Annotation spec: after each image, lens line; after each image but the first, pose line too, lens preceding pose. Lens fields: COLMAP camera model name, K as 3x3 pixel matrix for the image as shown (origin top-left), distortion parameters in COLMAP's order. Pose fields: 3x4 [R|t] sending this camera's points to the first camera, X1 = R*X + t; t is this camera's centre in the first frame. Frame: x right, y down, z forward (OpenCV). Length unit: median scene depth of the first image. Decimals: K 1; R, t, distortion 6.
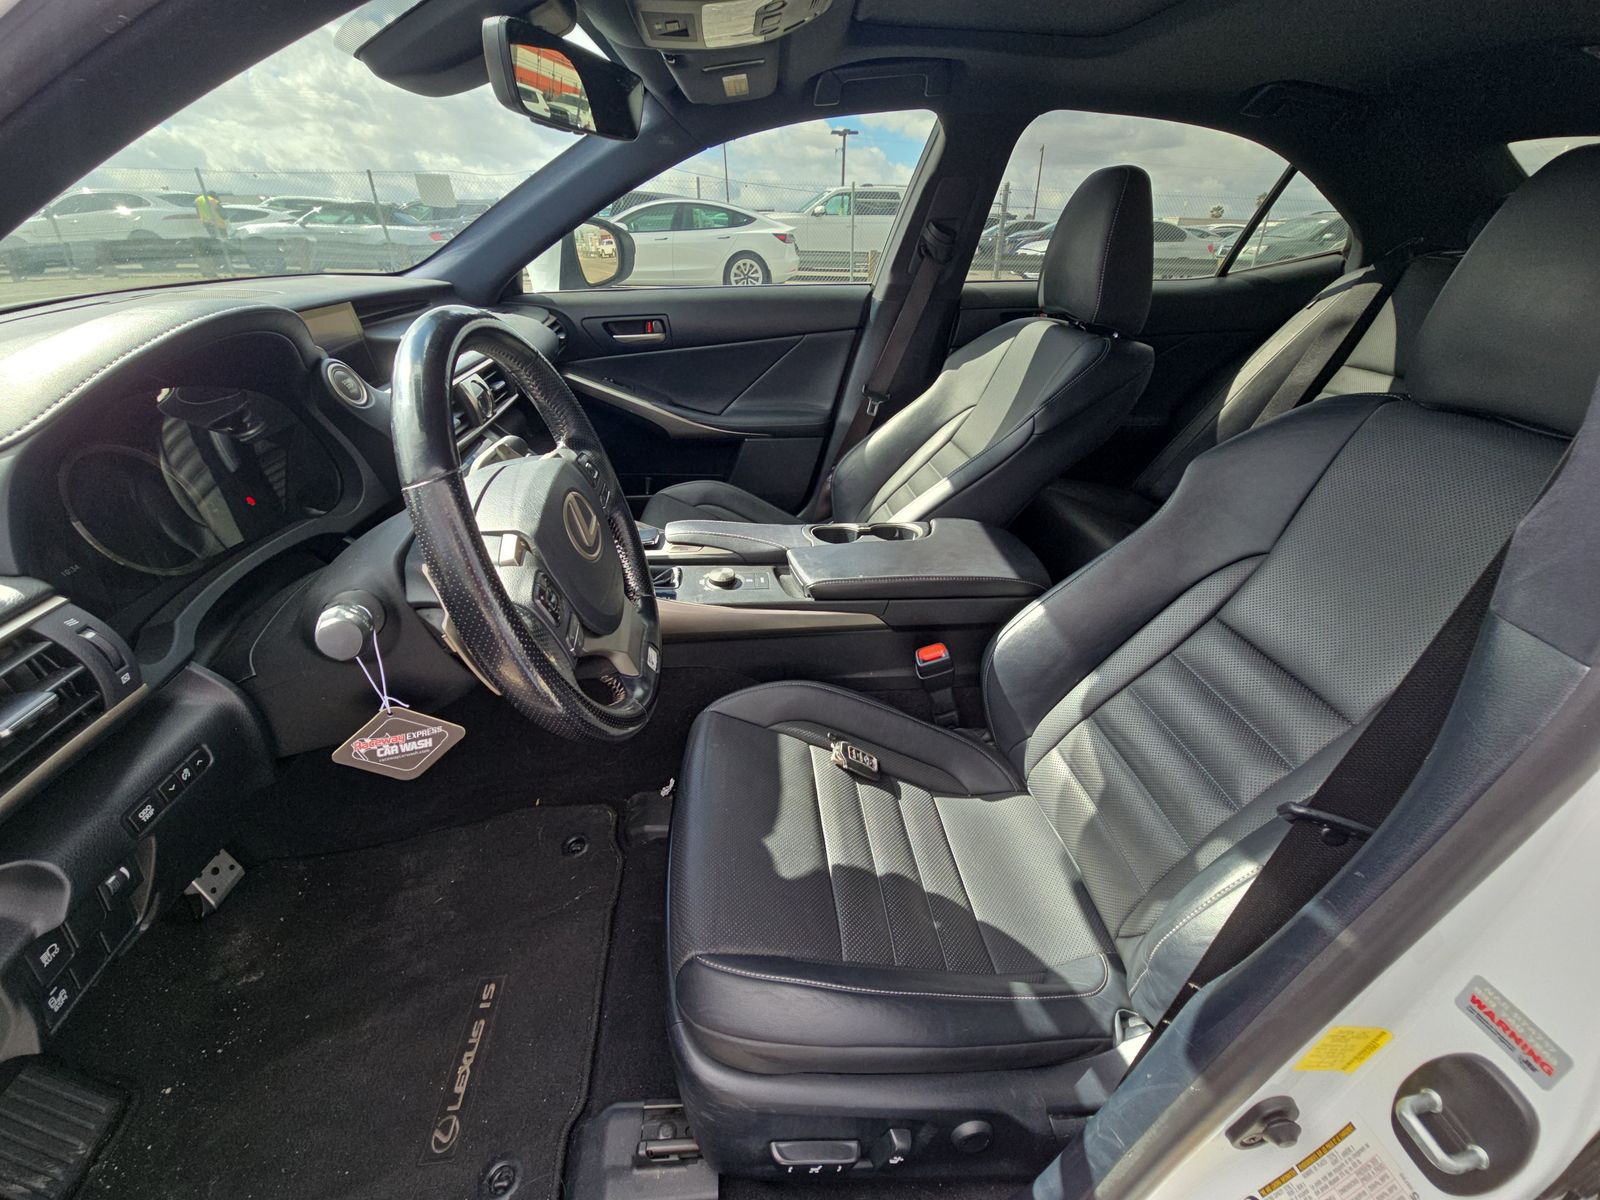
lens RADIAL K [[653.6, 0, 766.7], [0, 653.6, 601.9], [0, 0, 1]] dist [0.027425, -0.013839]
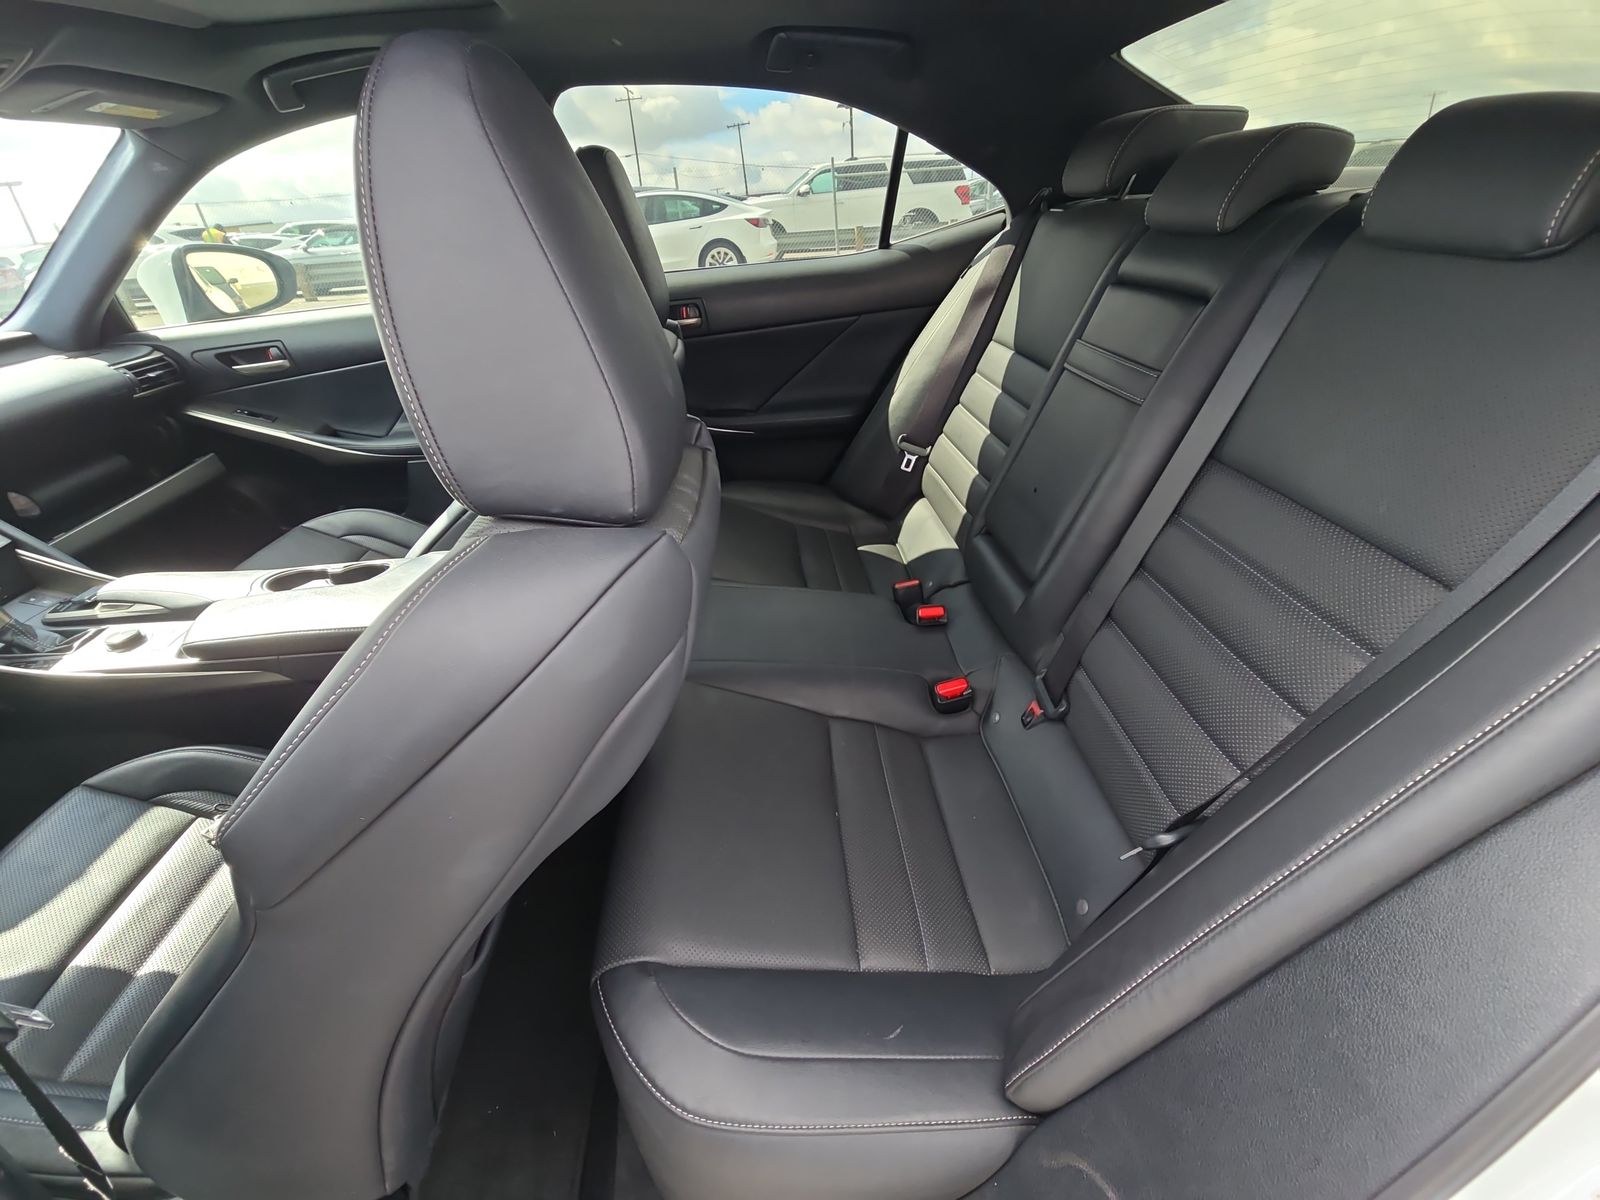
lens RADIAL K [[653.6, 0, 766.7], [0, 653.6, 601.9], [0, 0, 1]] dist [0.027425, -0.013839]
pose [[0.997024, -0.069126, -0.034127, 0.334785], [0.069741, 0.997418, 0.017148, -0.014632], [0.032853, -0.019477, 0.999270, 0.031488]]
